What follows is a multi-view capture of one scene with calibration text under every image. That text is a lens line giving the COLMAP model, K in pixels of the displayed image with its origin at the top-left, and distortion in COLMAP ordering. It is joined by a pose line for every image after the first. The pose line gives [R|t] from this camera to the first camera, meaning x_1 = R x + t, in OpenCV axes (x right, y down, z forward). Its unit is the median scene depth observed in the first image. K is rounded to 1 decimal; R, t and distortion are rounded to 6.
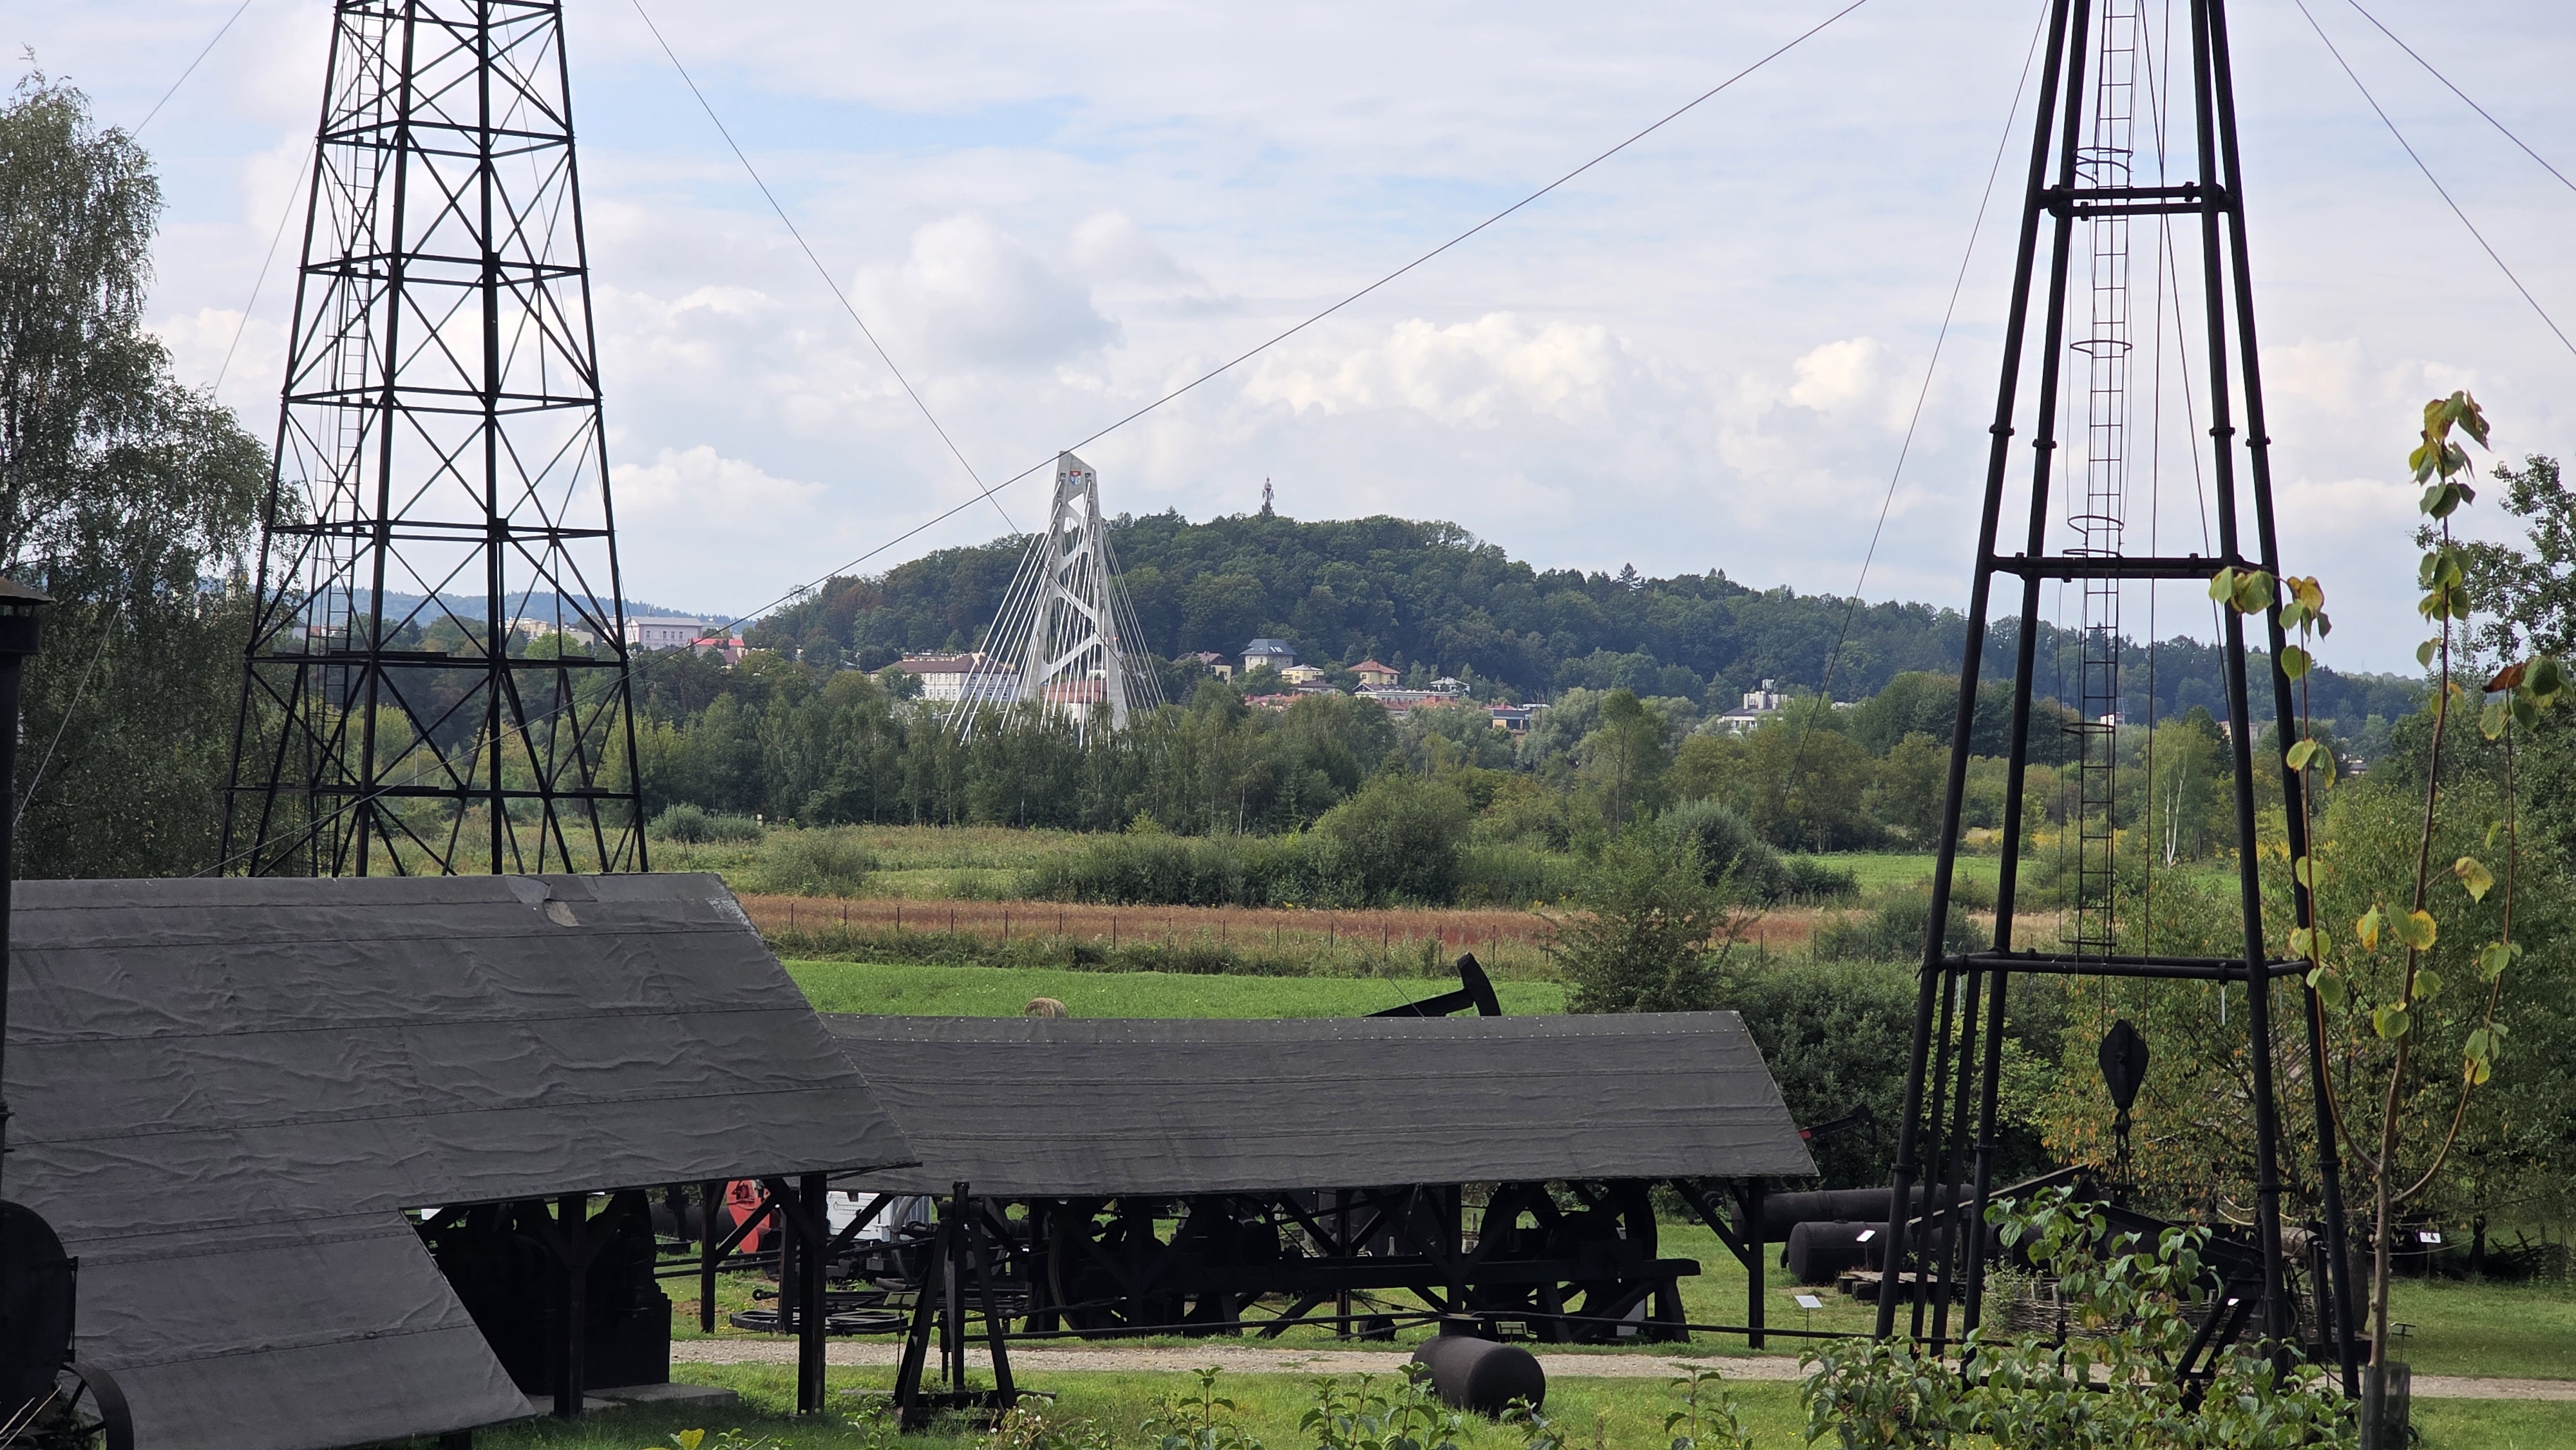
lens RADIAL K [[5008.9, 0, 1247.1], [0, 5008.9, 718.5], [0, 0, 1]] dist [0.047566, 0.000000]
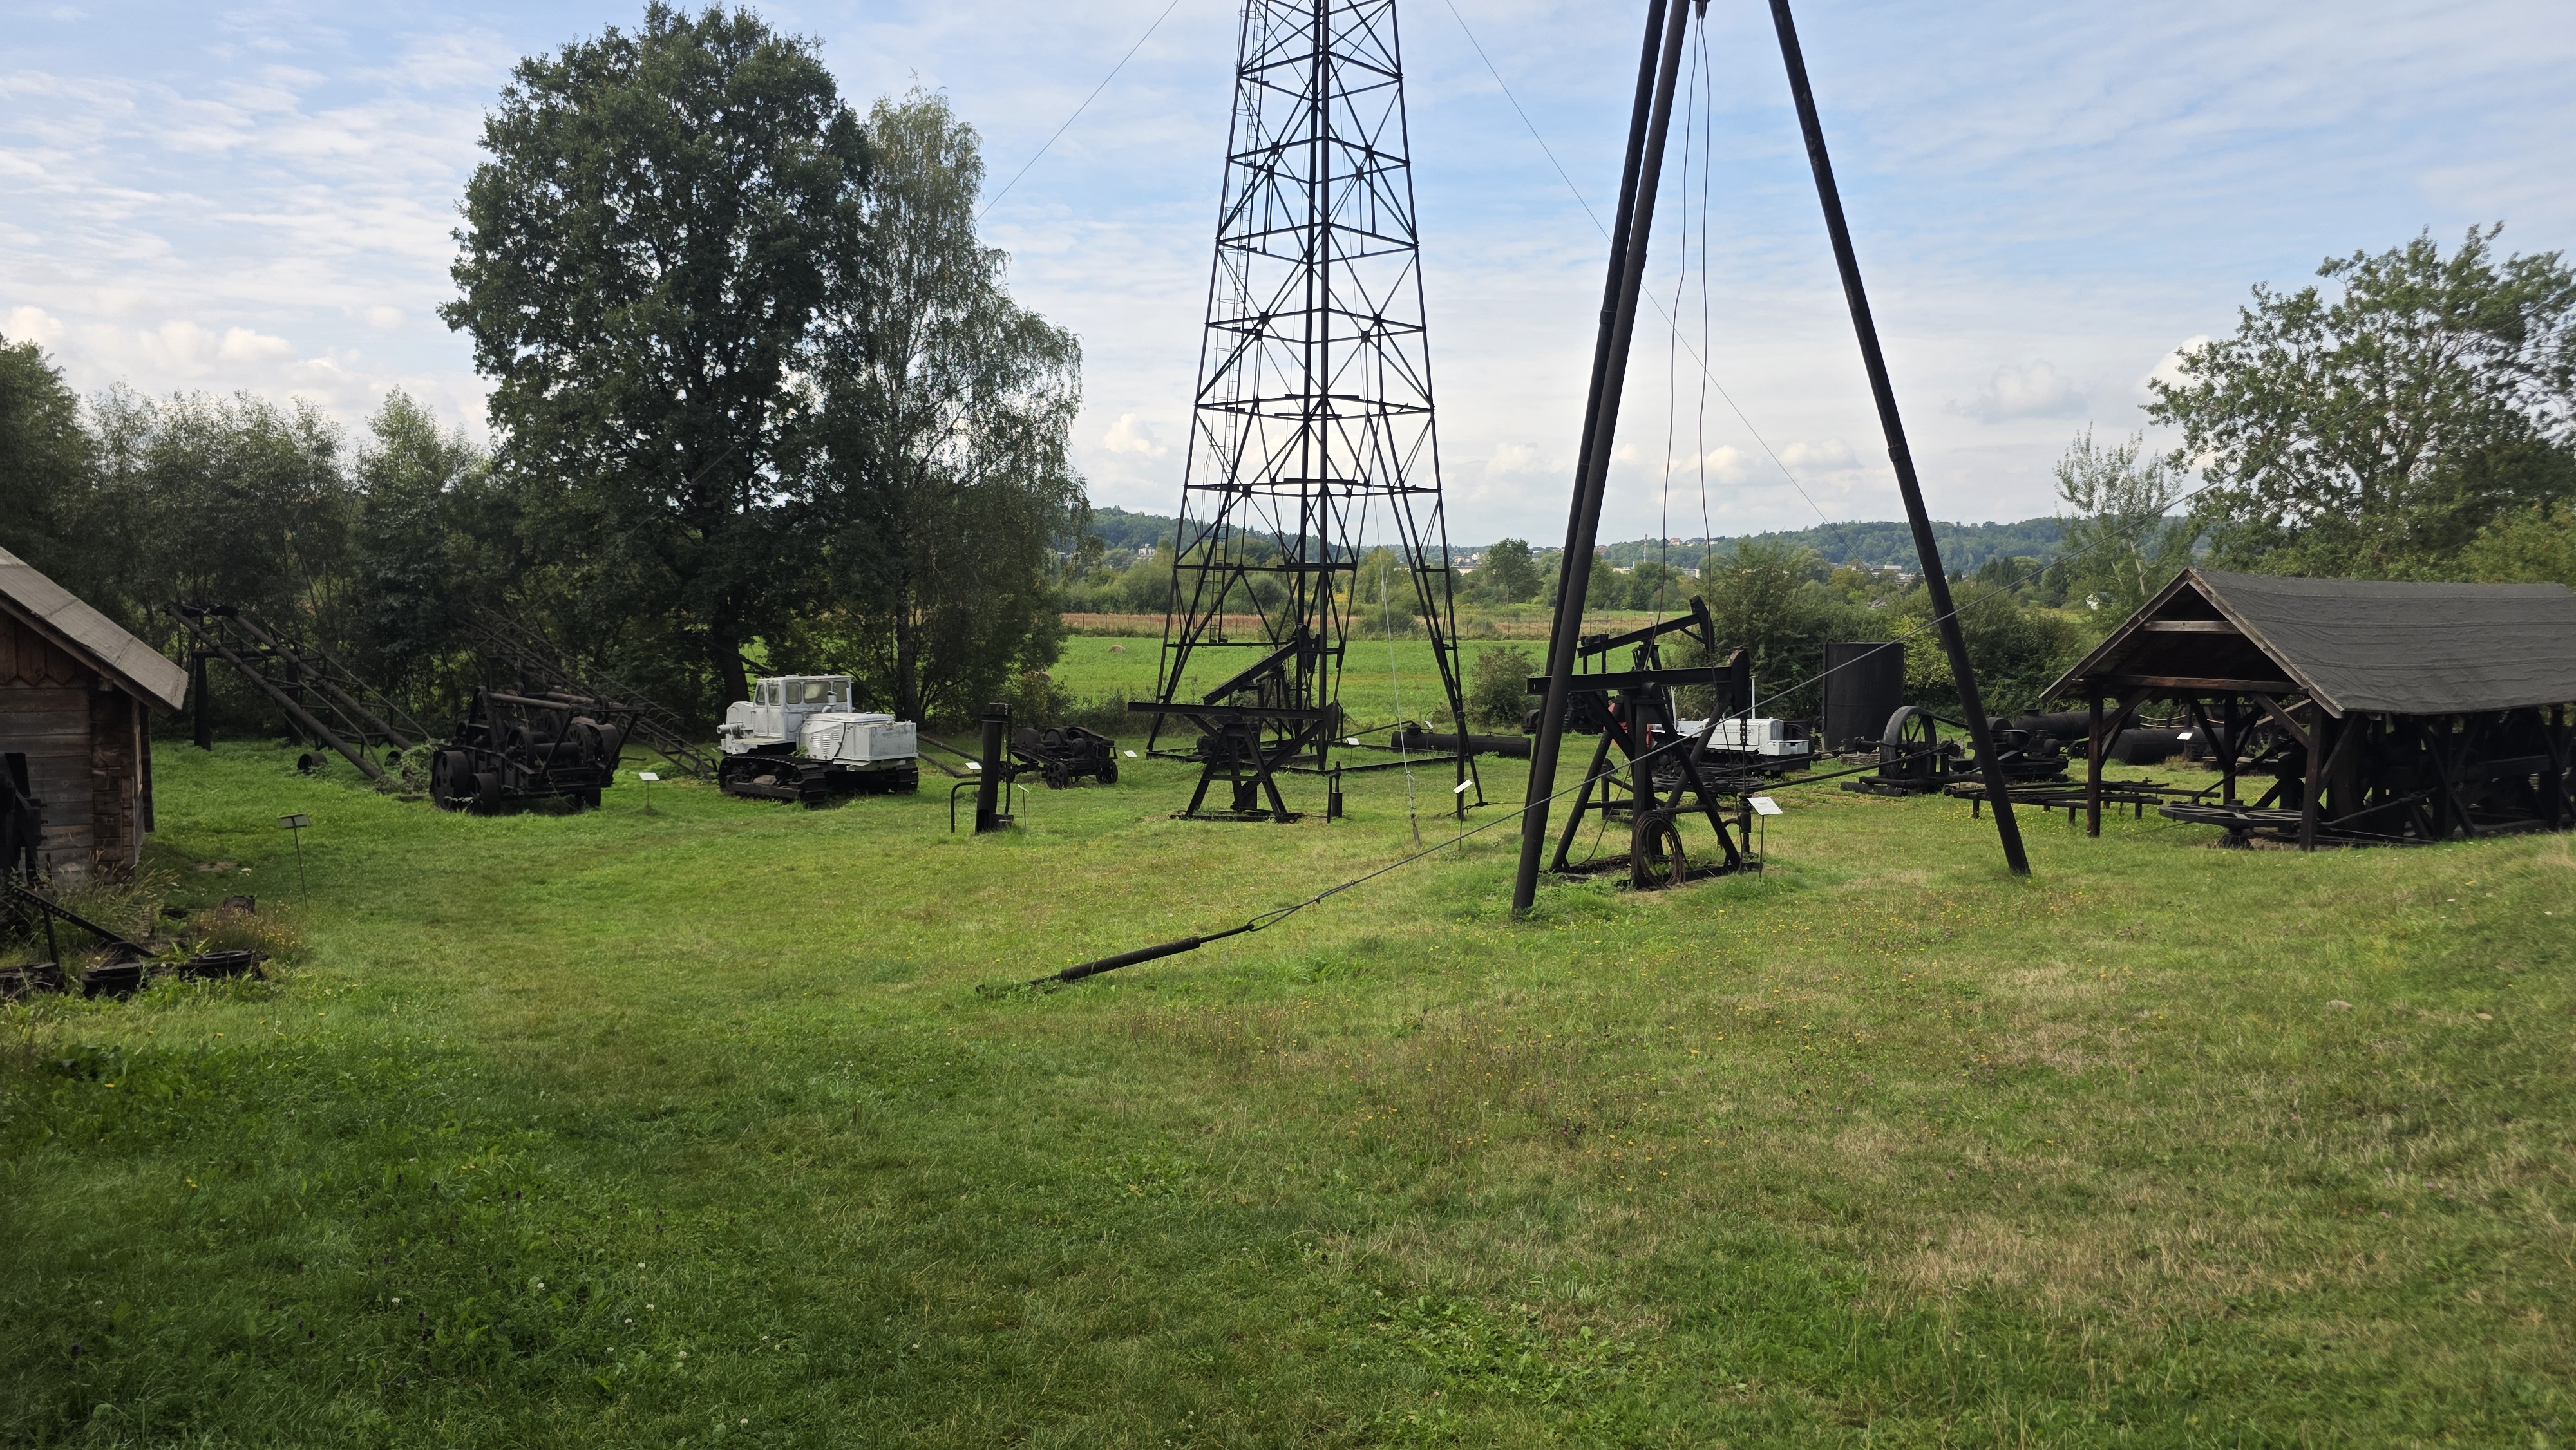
lens RADIAL K [[1740.7, 0, 1282.9], [0, 1740.7, 725.7], [0, 0, 1]] dist [0.066273, -0.062112]
pose [[0.982013, -0.017183, 0.188031, -0.235849], [-0.000767, 0.995479, 0.094980, 0.032566], [-0.188813, -0.093416, 0.977560, 0.364654]]
